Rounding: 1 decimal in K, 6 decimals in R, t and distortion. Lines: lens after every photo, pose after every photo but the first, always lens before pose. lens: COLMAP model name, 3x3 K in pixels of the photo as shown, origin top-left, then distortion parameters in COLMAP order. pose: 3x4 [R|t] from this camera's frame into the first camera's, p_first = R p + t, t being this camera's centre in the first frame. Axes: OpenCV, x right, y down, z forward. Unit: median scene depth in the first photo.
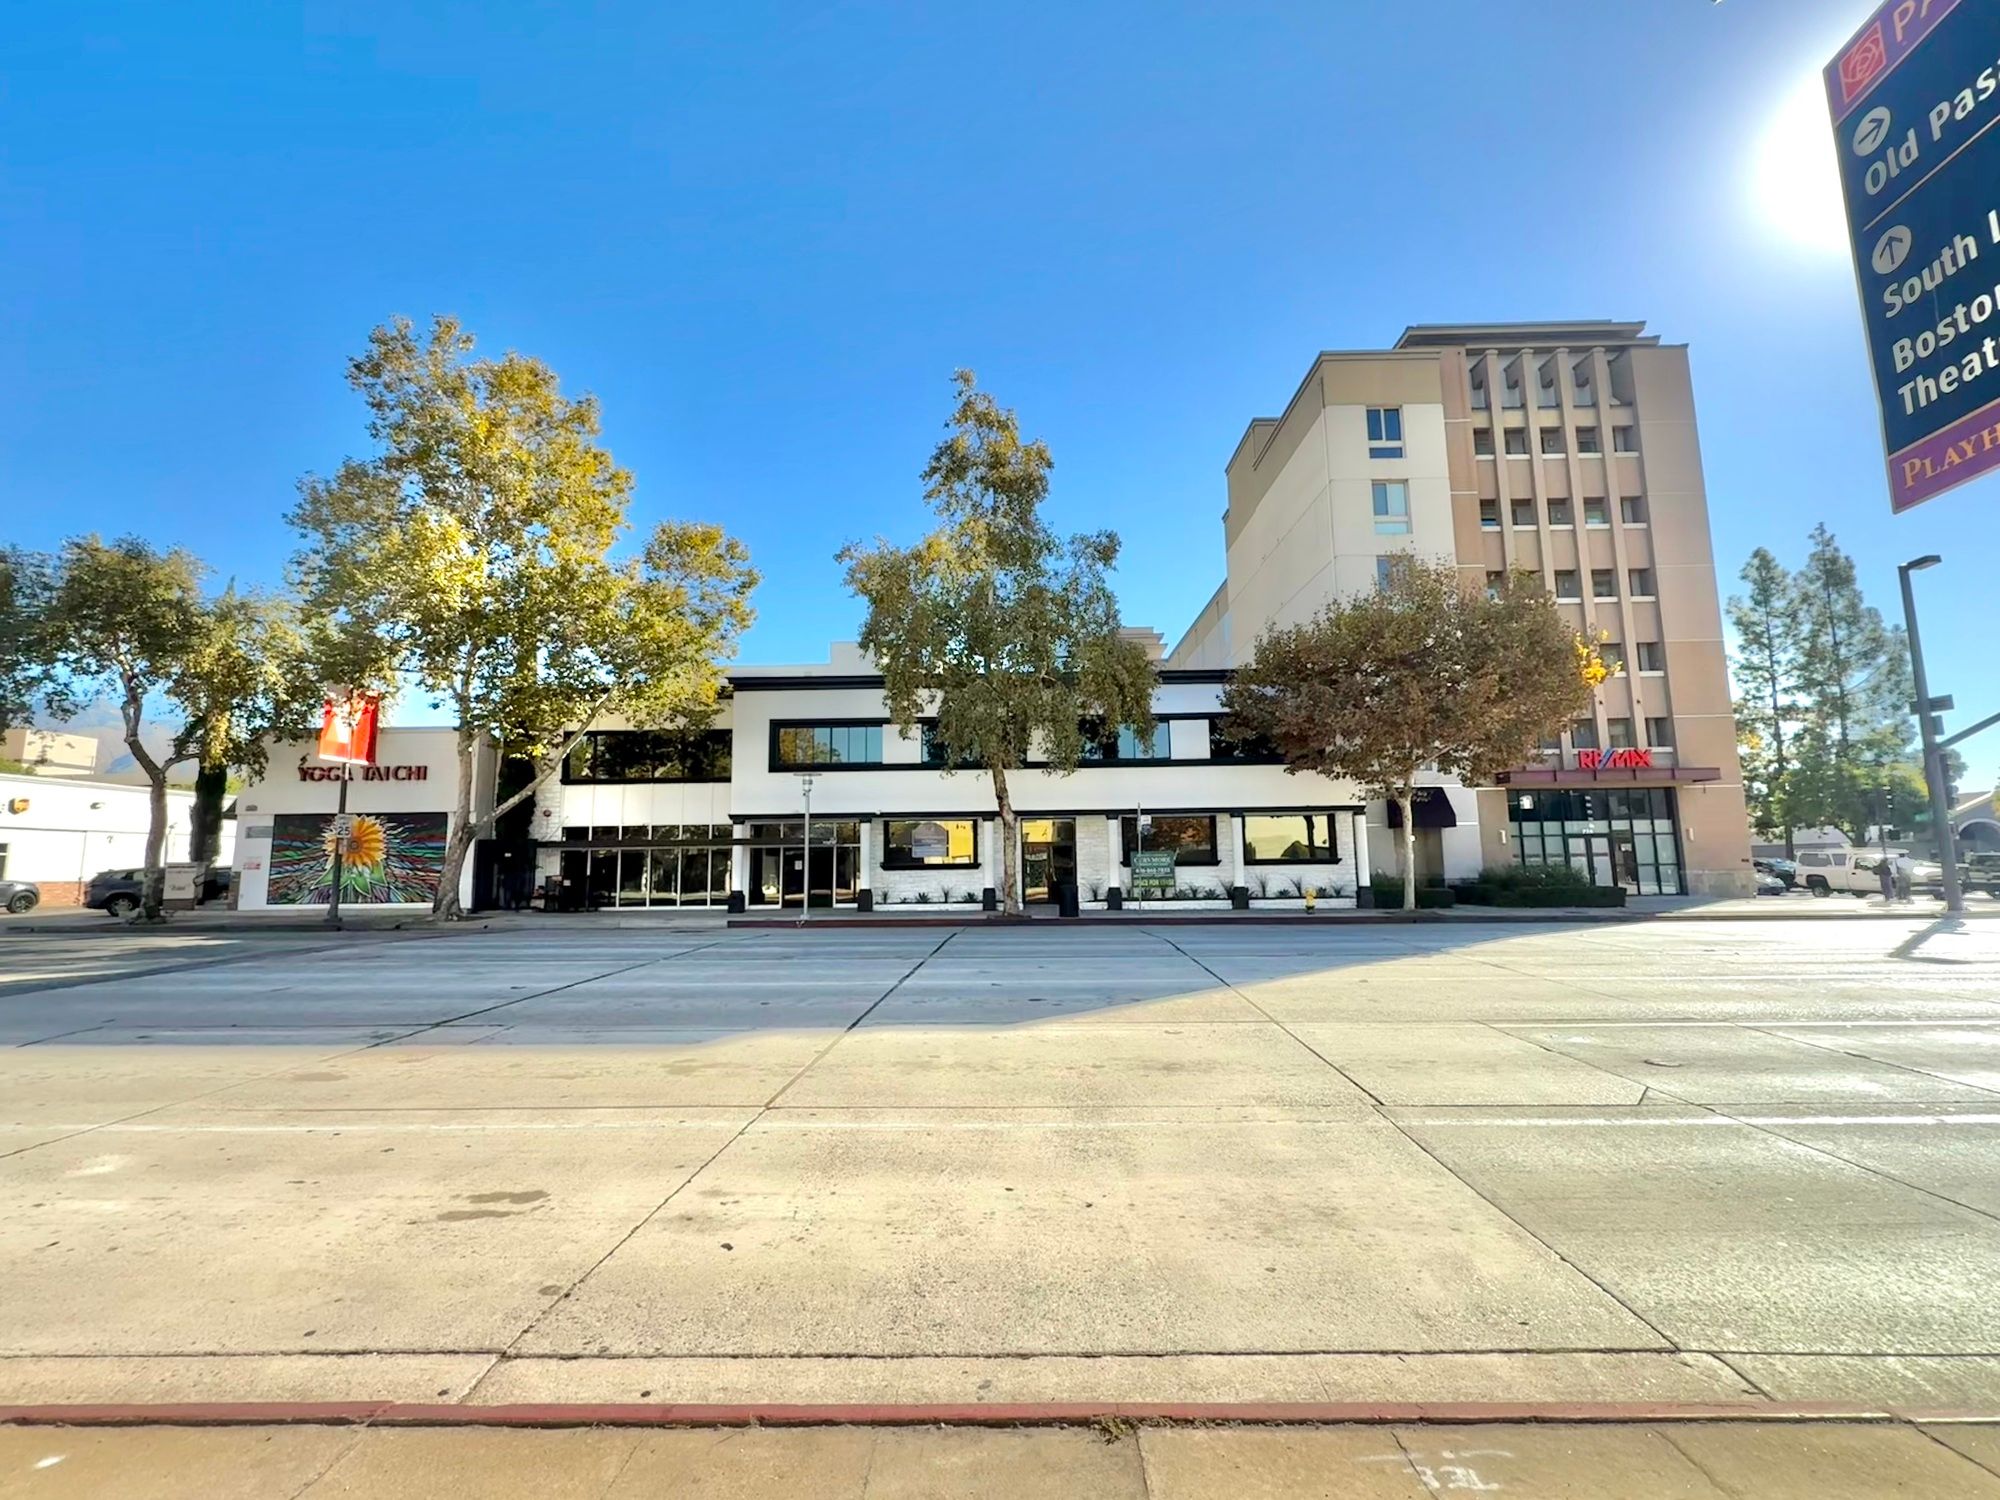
lens RADIAL K [[880.5, 0, 1004.8], [0, 880.5, 740.9], [0, 0, 1]] dist [0.003887, -0.001987]
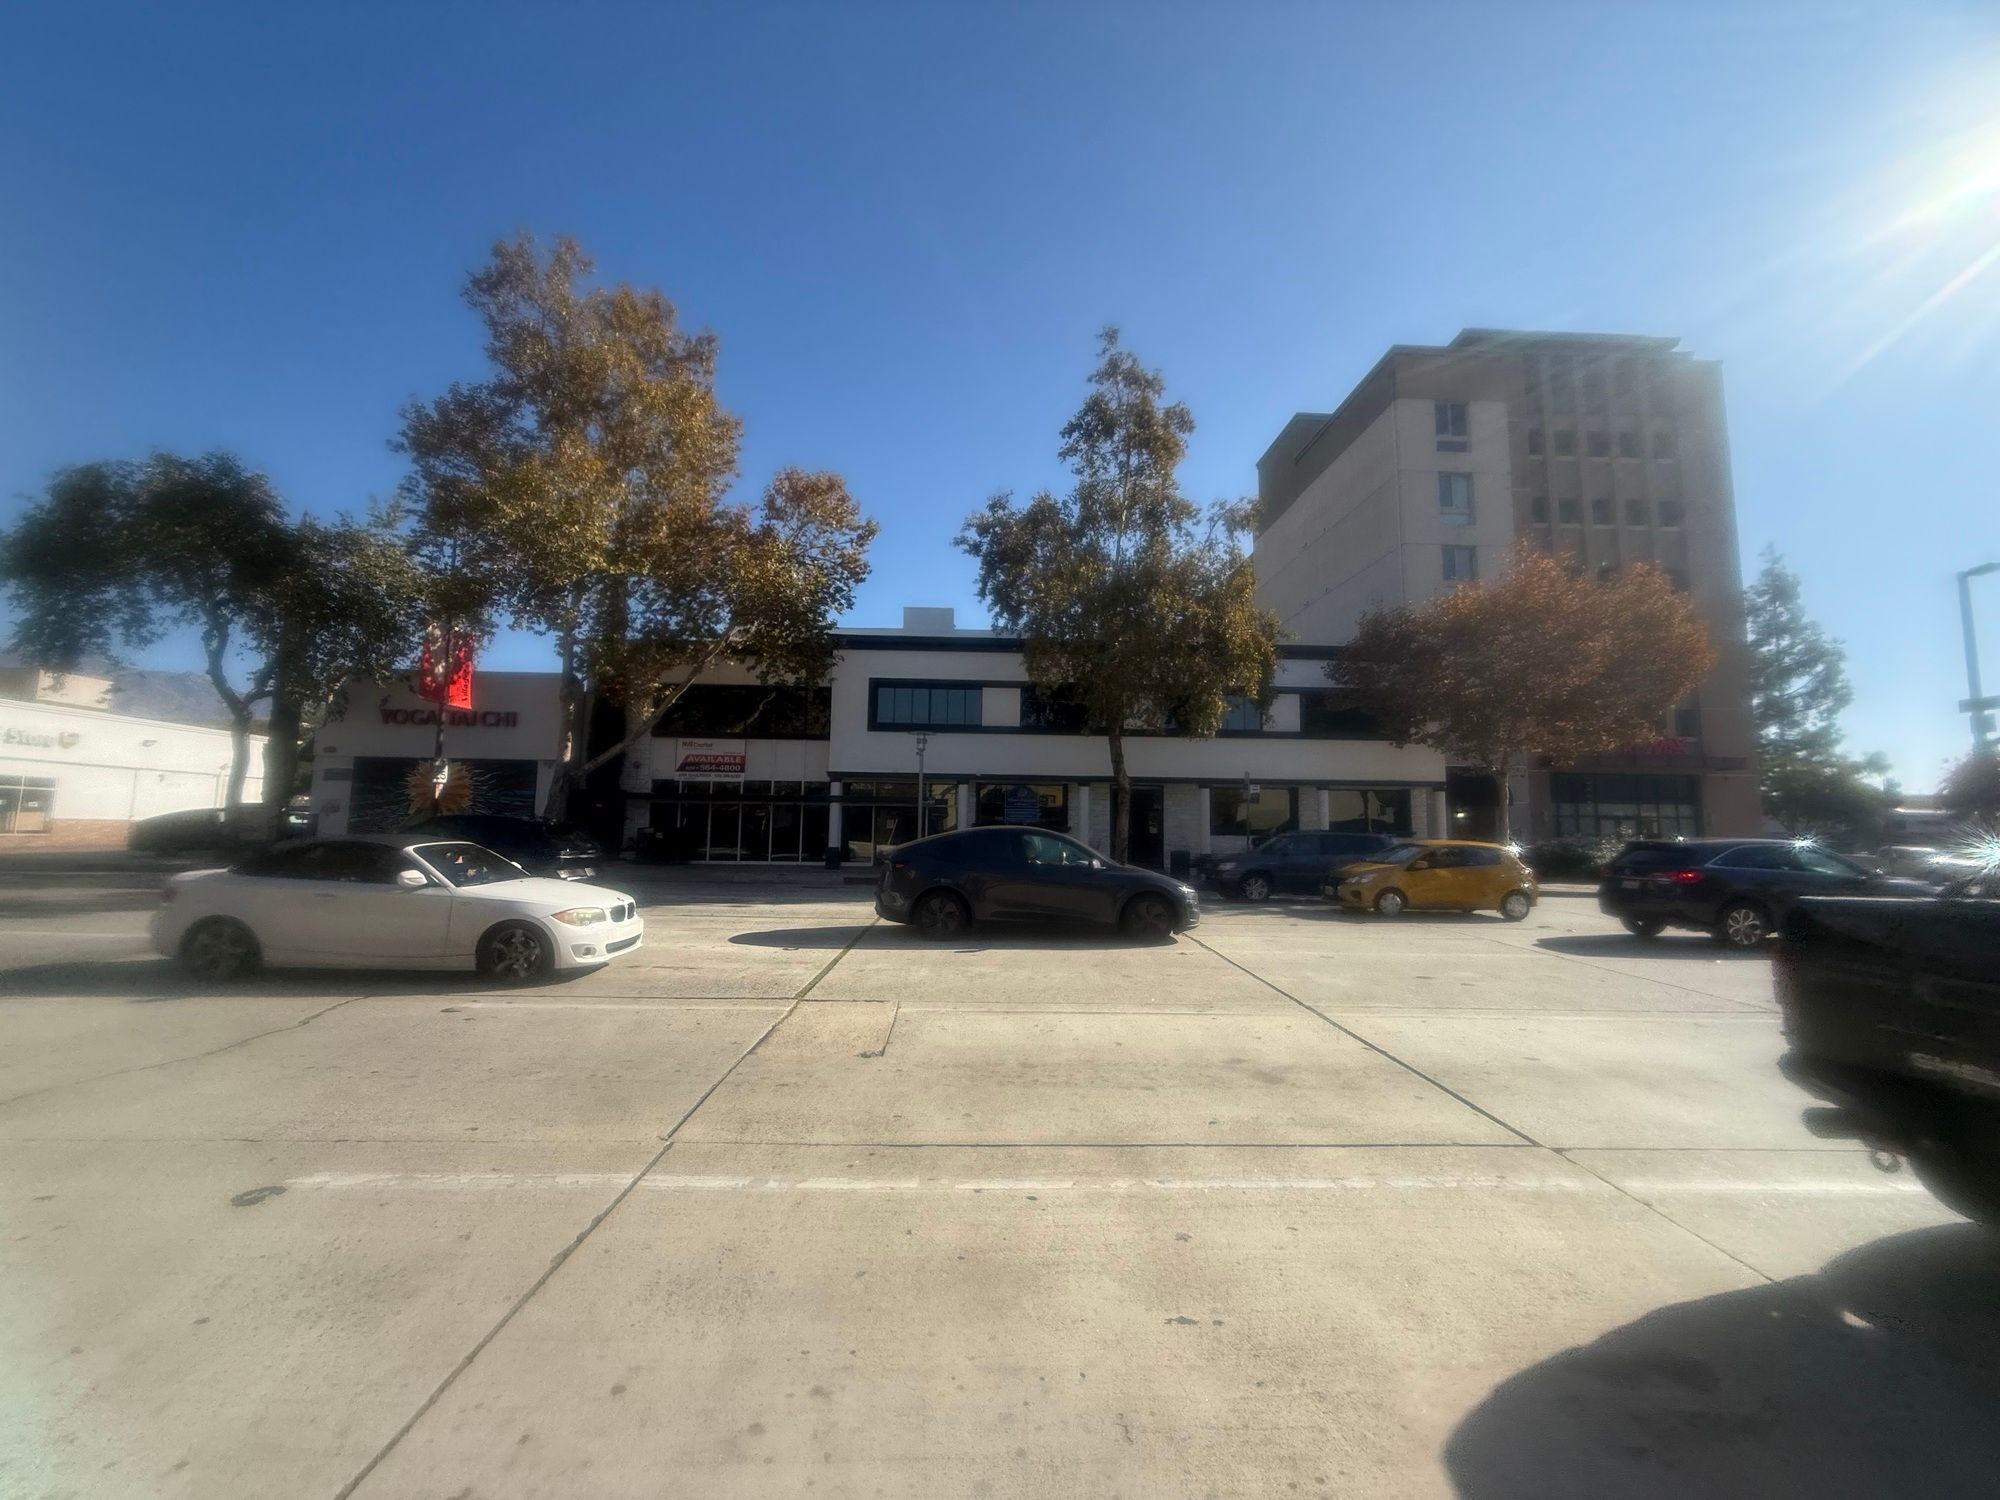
lens RADIAL K [[799.9, 0, 999.1], [0, 799.9, 747.6], [0, 0, 1]] dist [-0.004330, 0.000327]
pose [[0.998078, 0.033383, 0.052203, -0.171329], [-0.035208, 0.998786, 0.034455, 0.018580], [-0.050989, -0.036227, 0.998042, 0.086922]]
